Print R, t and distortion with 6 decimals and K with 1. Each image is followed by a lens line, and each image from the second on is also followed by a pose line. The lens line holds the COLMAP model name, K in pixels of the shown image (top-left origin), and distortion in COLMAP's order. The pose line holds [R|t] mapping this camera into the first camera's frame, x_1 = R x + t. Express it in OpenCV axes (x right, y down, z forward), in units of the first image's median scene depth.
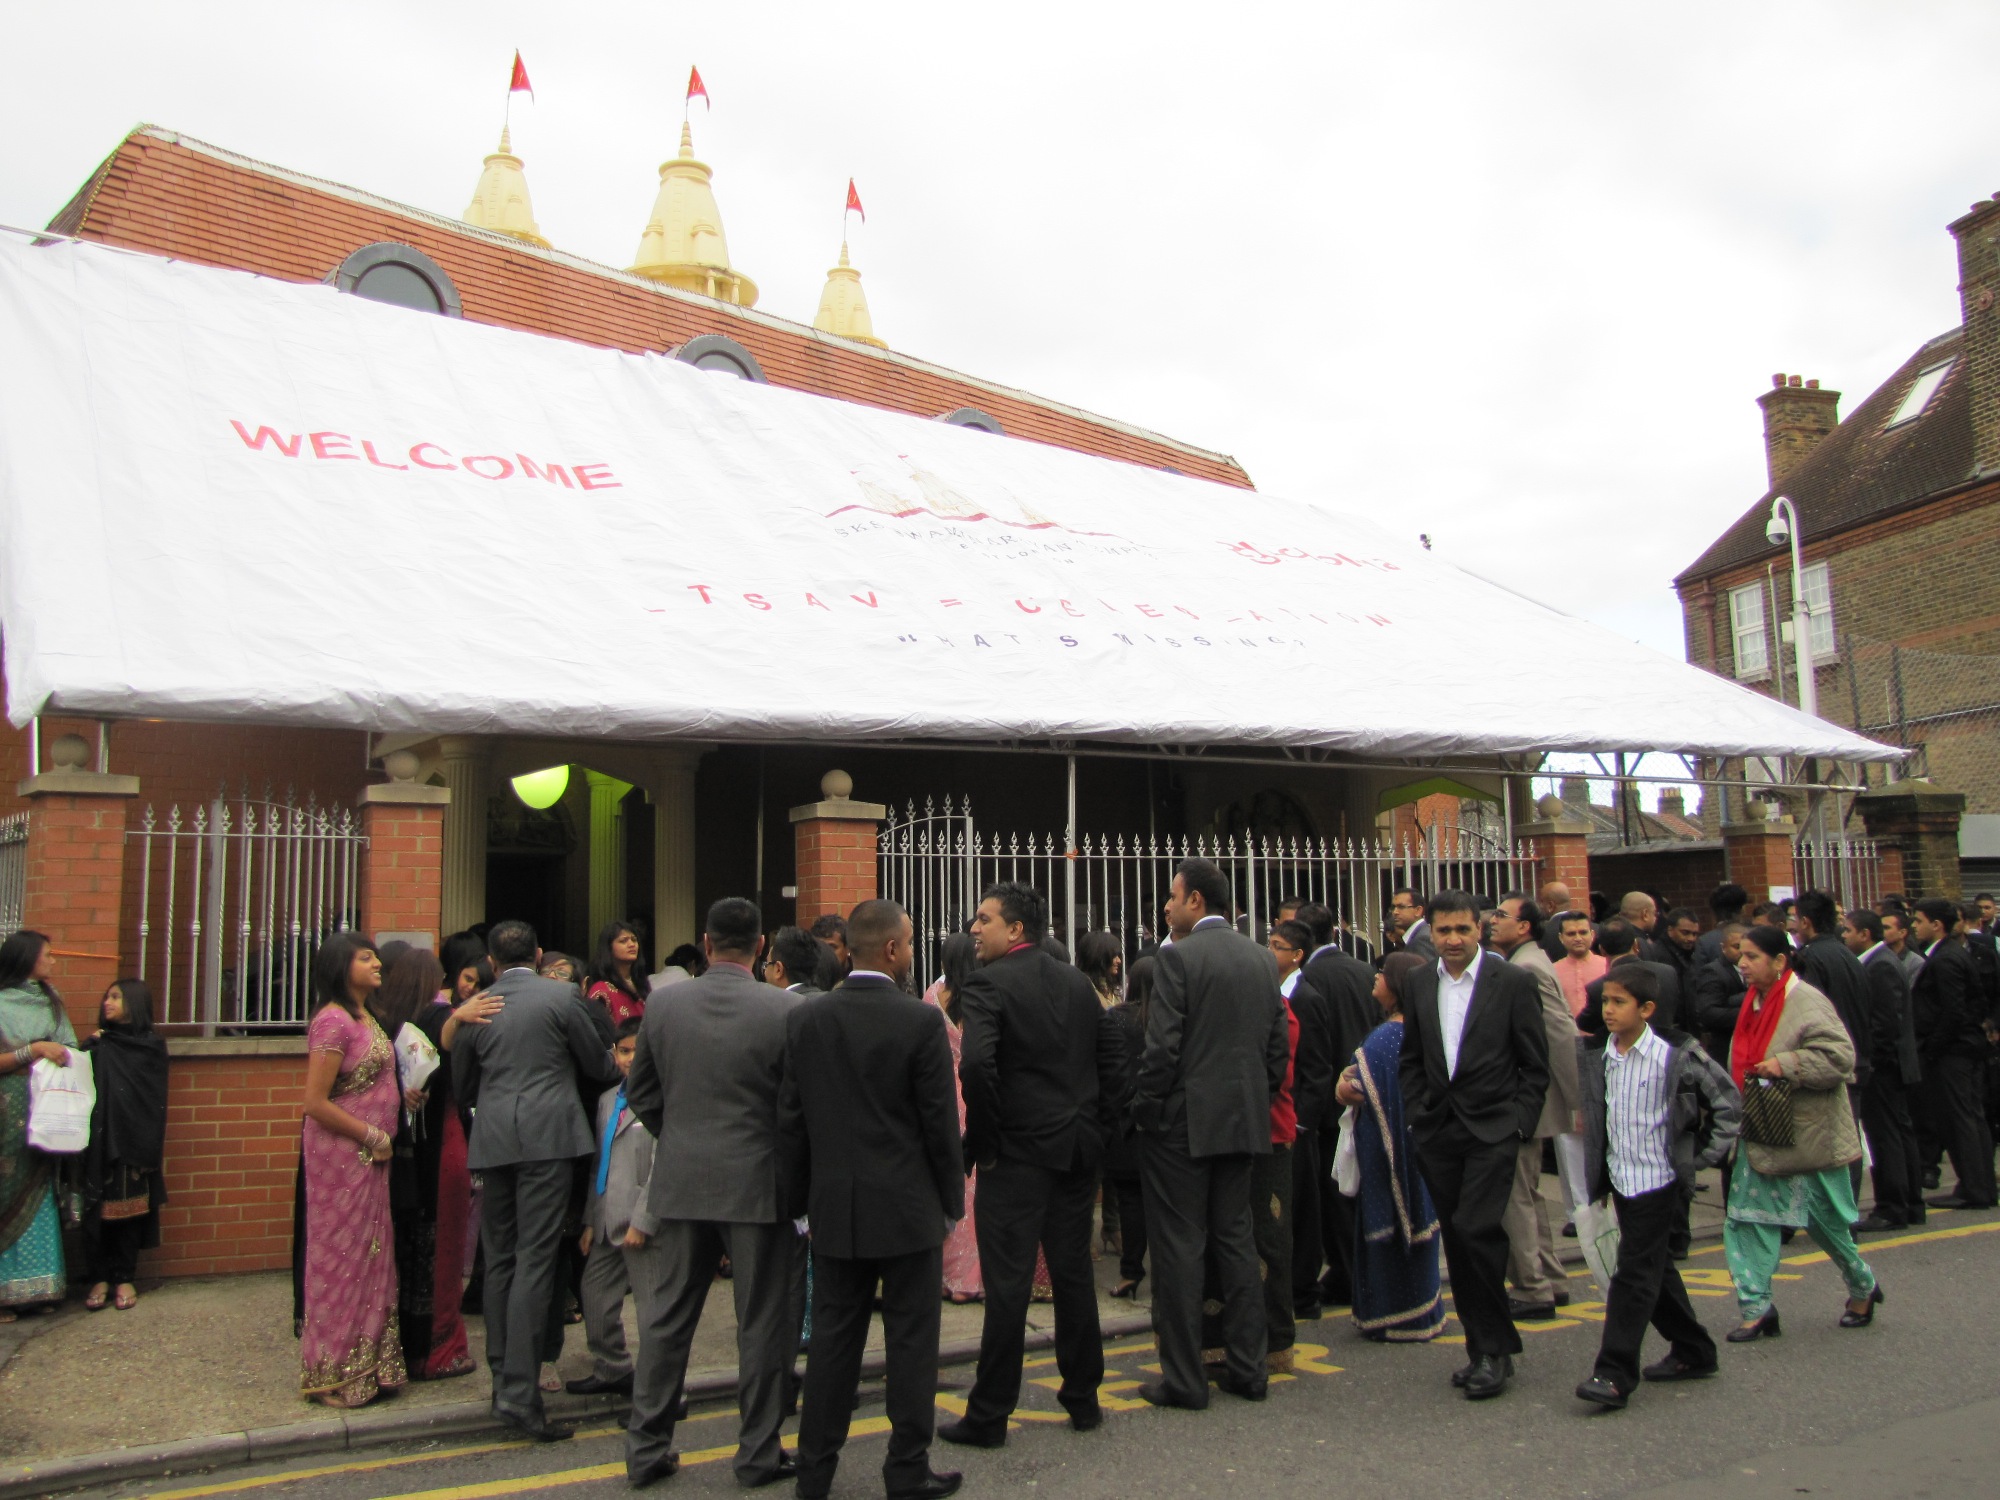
lens RADIAL K [[1673.3, 0, 989.8], [0, 1673.3, 713.2], [0, 0, 1]] dist [-0.189123, 0.169606]
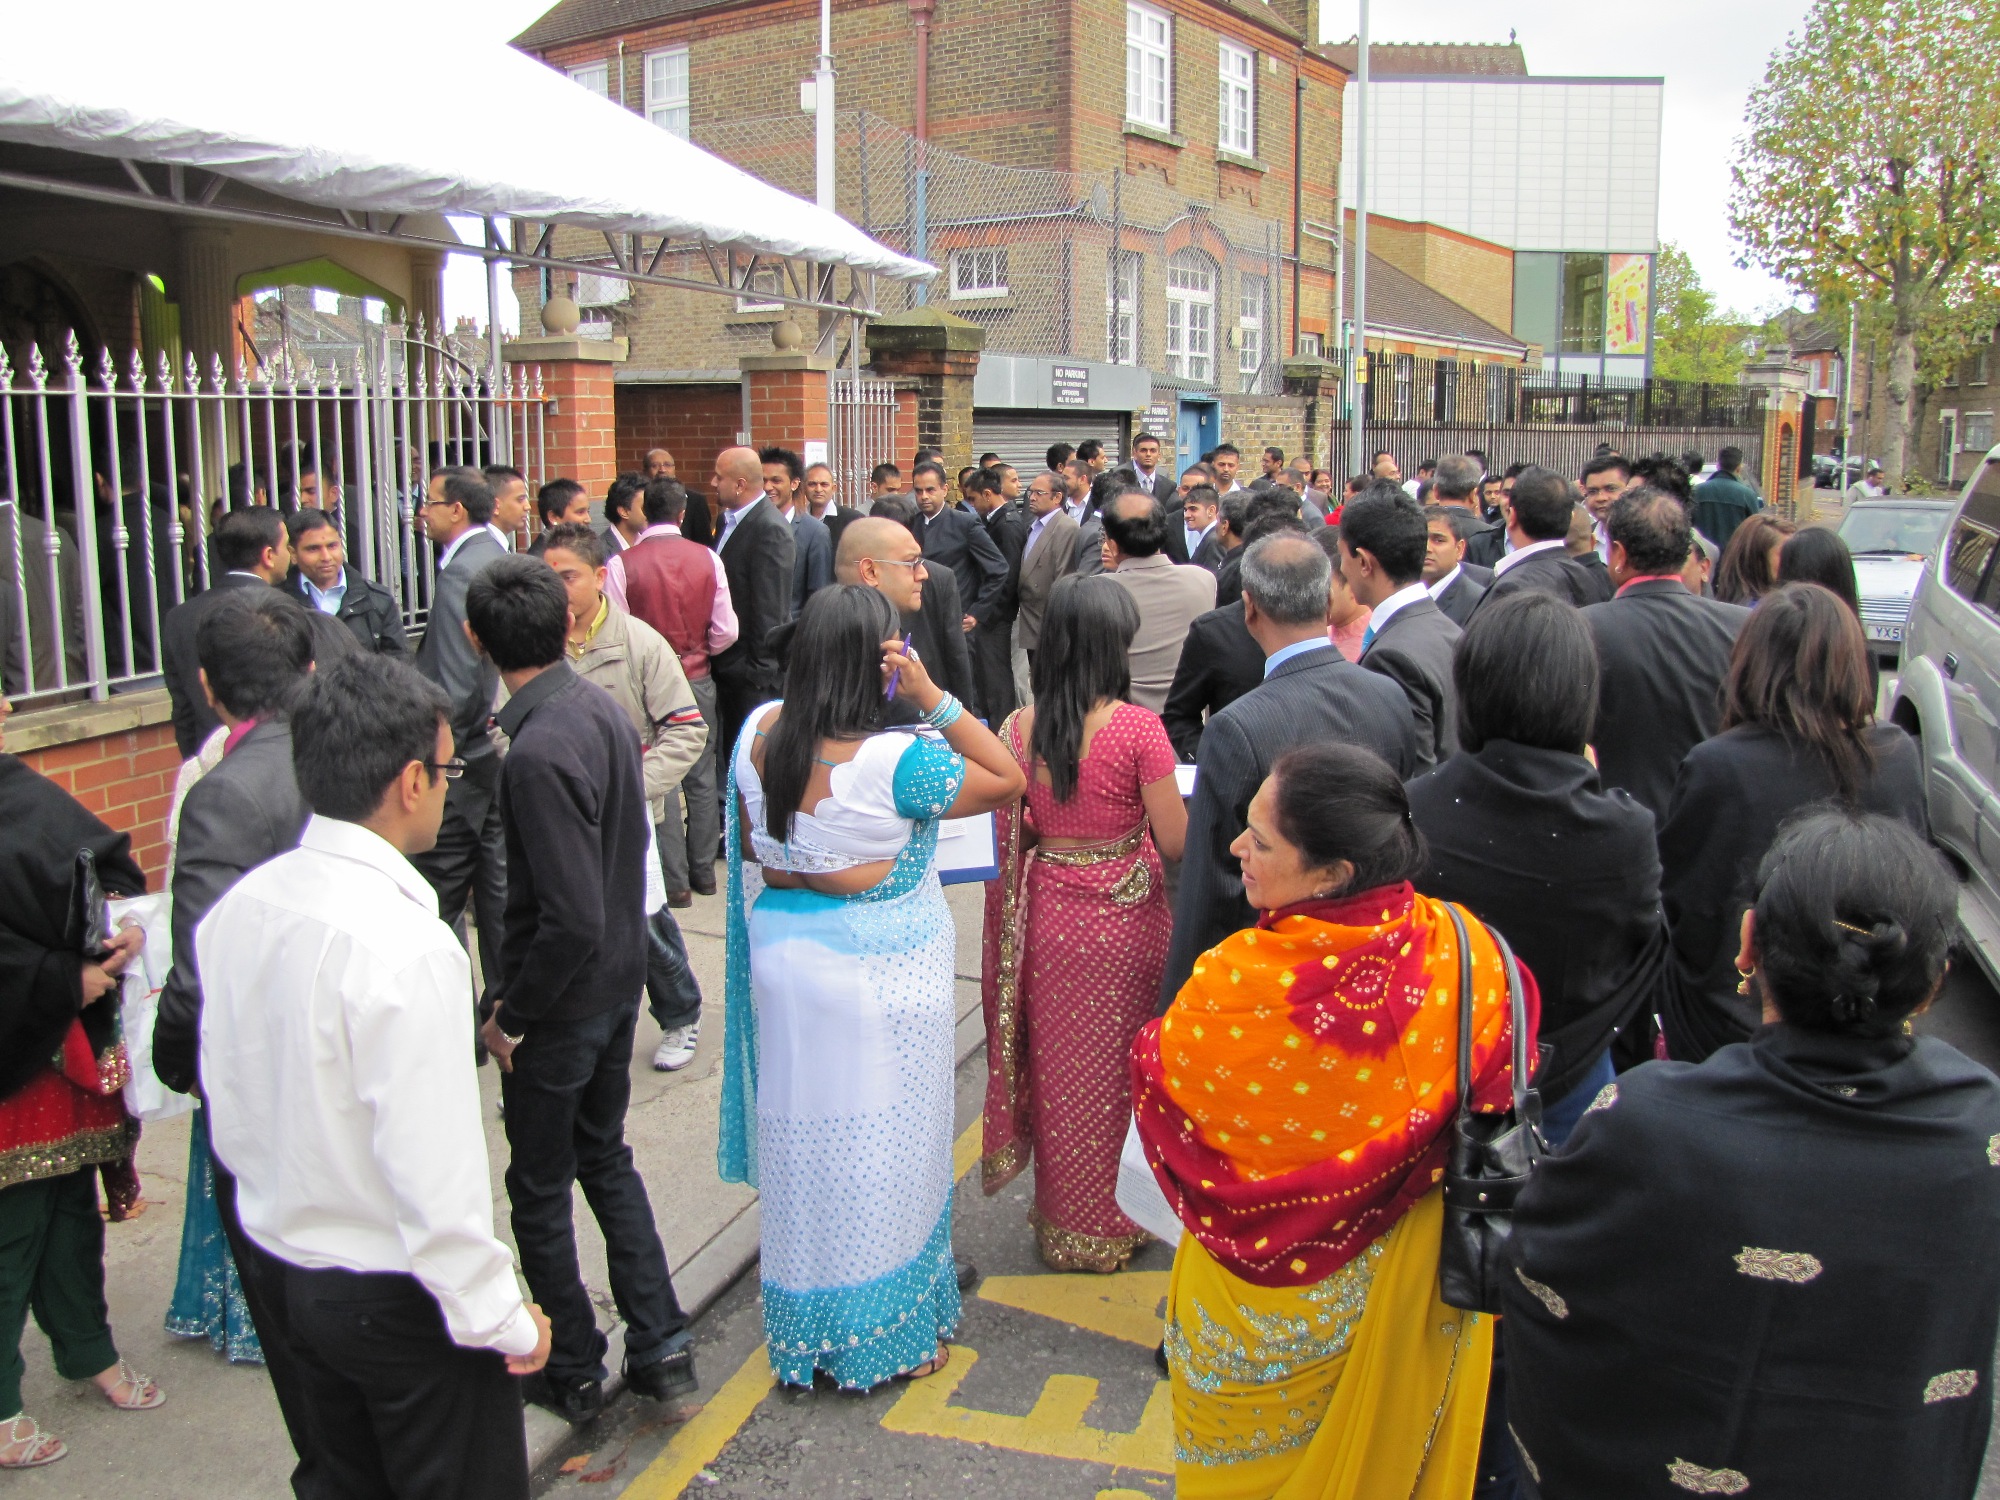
lens RADIAL K [[1673.3, 0, 989.8], [0, 1673.3, 713.2], [0, 0, 1]] dist [-0.189123, 0.169606]
pose [[0.729015, -0.100304, 0.677109, 0.020490], [-0.103370, 0.961728, 0.253761, 0.024360], [-0.676648, -0.254988, 0.690745, 0.368214]]
